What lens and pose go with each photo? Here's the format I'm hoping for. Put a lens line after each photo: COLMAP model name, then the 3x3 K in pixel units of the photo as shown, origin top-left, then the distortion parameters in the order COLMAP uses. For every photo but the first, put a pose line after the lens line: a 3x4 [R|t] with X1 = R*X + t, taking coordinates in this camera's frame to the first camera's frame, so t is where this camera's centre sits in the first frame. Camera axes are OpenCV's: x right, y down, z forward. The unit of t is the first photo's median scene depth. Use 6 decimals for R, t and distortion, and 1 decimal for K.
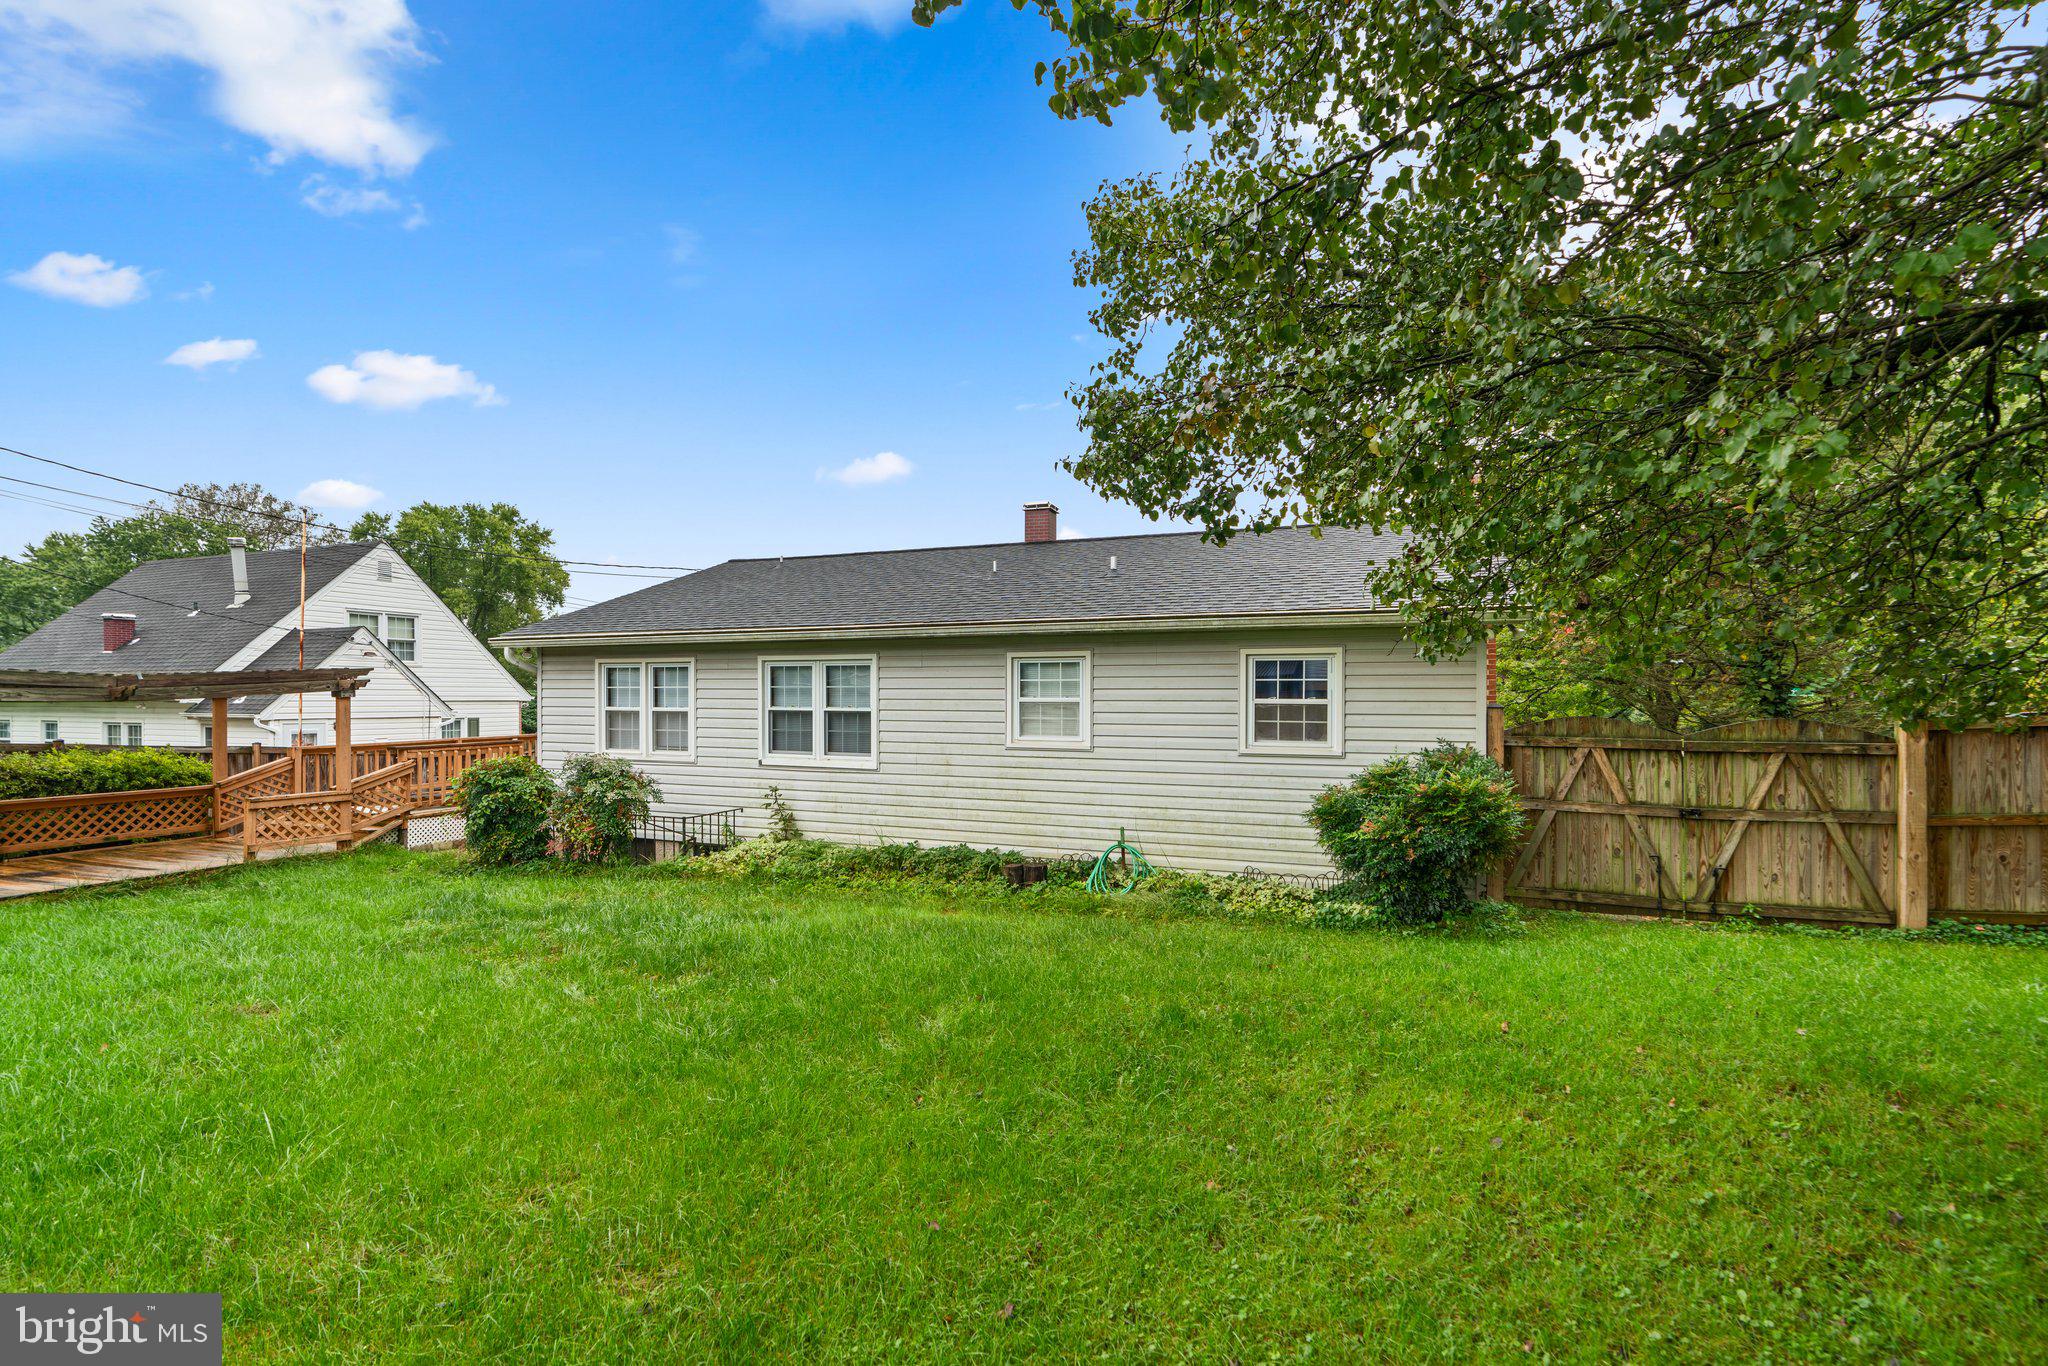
lens RADIAL K [[928.4, 0, 1026.0], [0, 928.4, 671.2], [0, 0, 1]] dist [-0.014469, 0.005529]
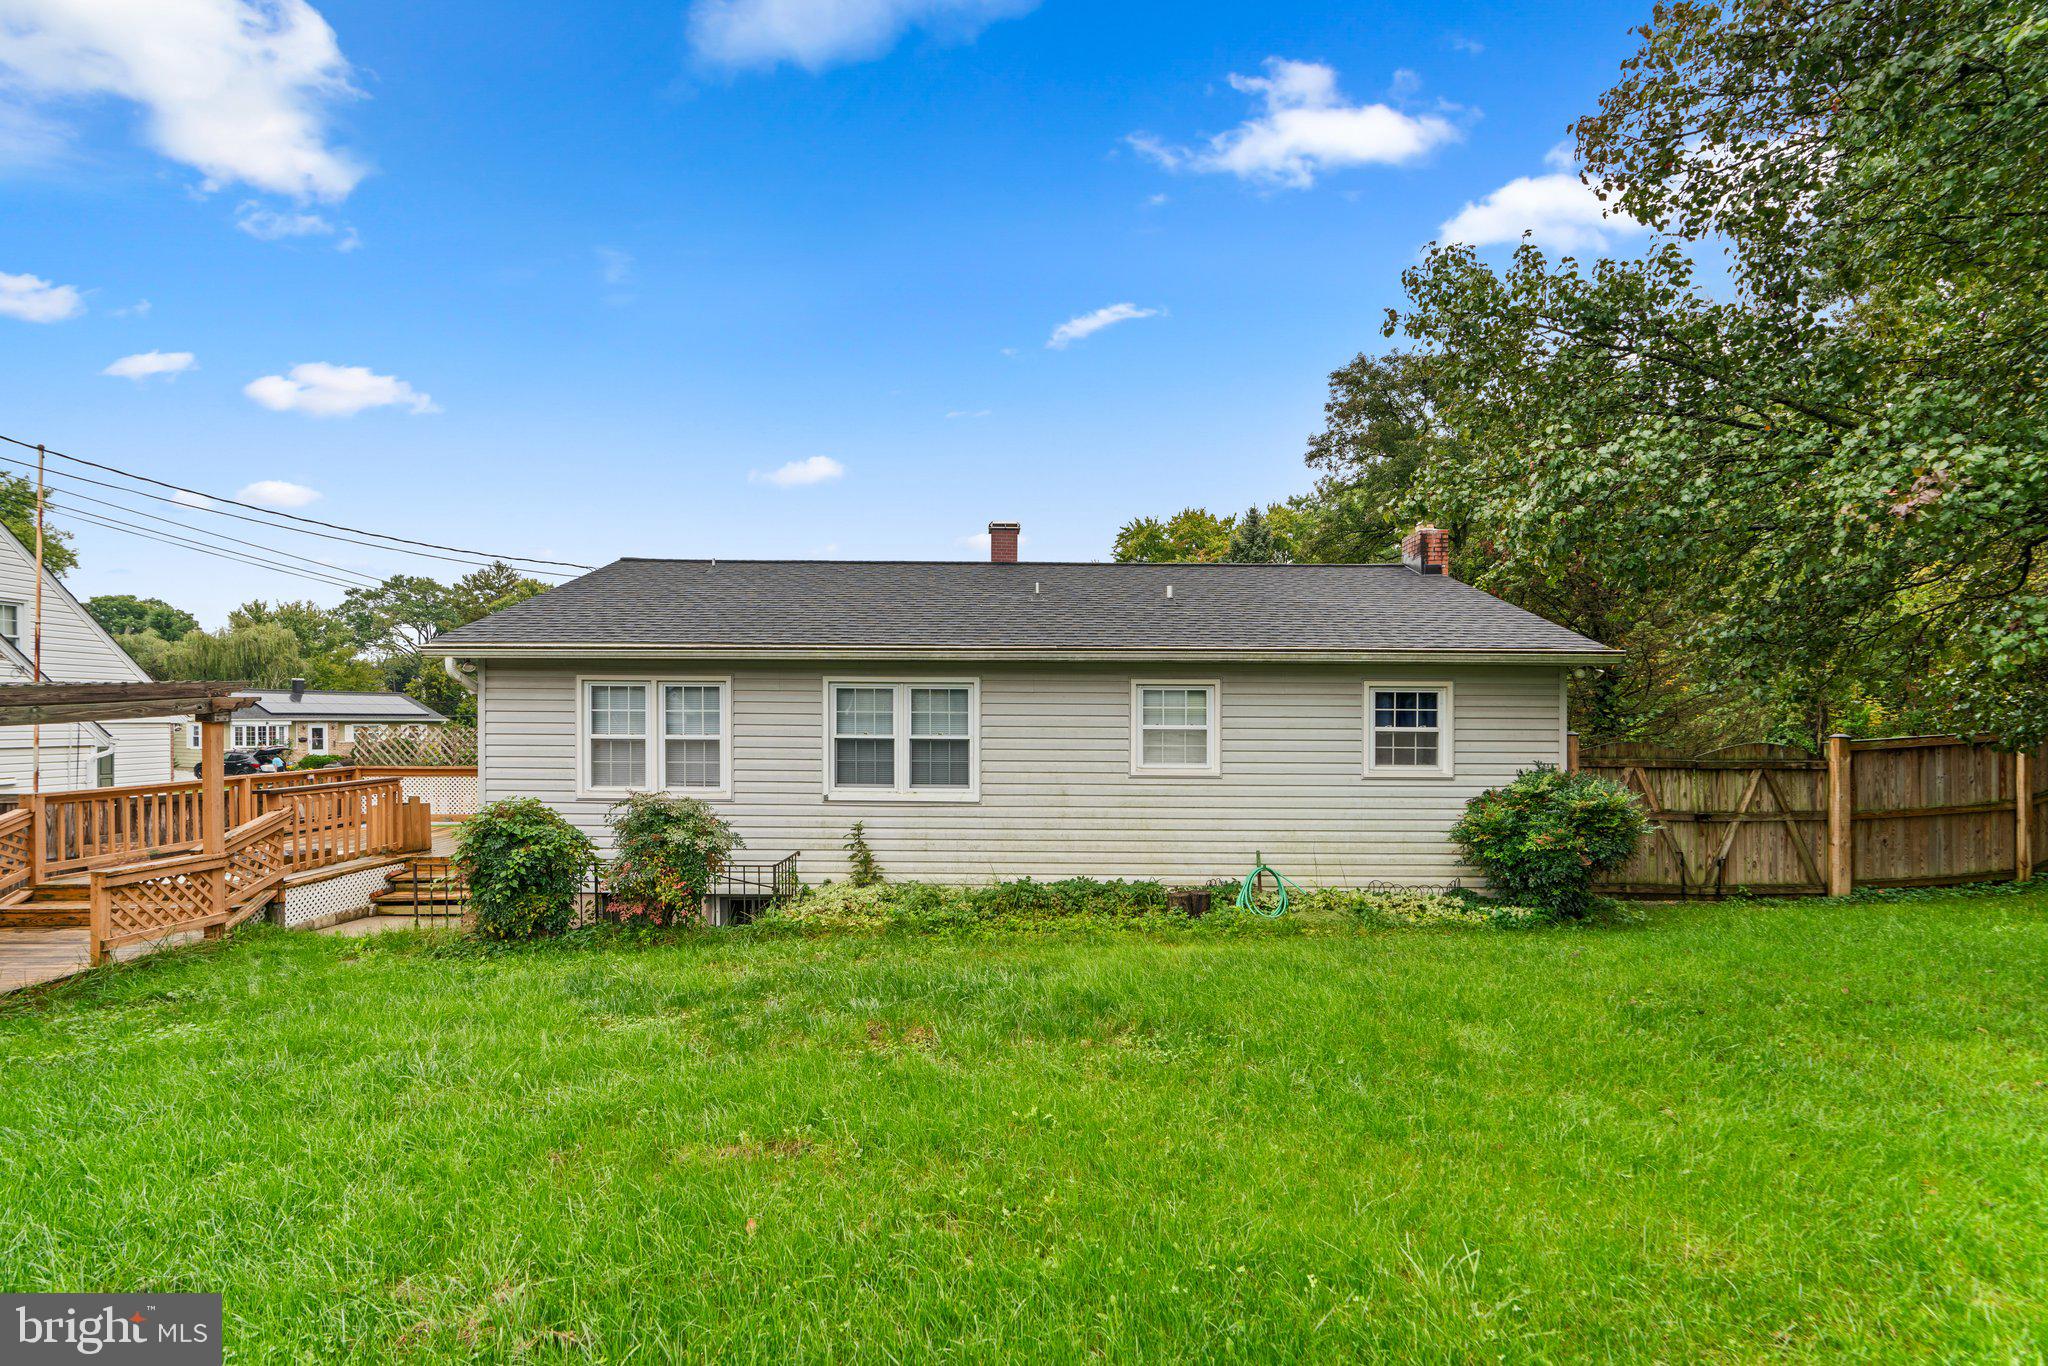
lens RADIAL K [[928.4, 0, 1038.8], [0, 928.4, 684.5], [0, 0, 1]] dist [-0.014469, 0.005529]
pose [[0.926591, 0.019615, 0.375559, -0.526293], [-0.014331, 0.999755, -0.016856, 0.004138], [-0.375798, 0.010237, 0.926645, 0.136634]]
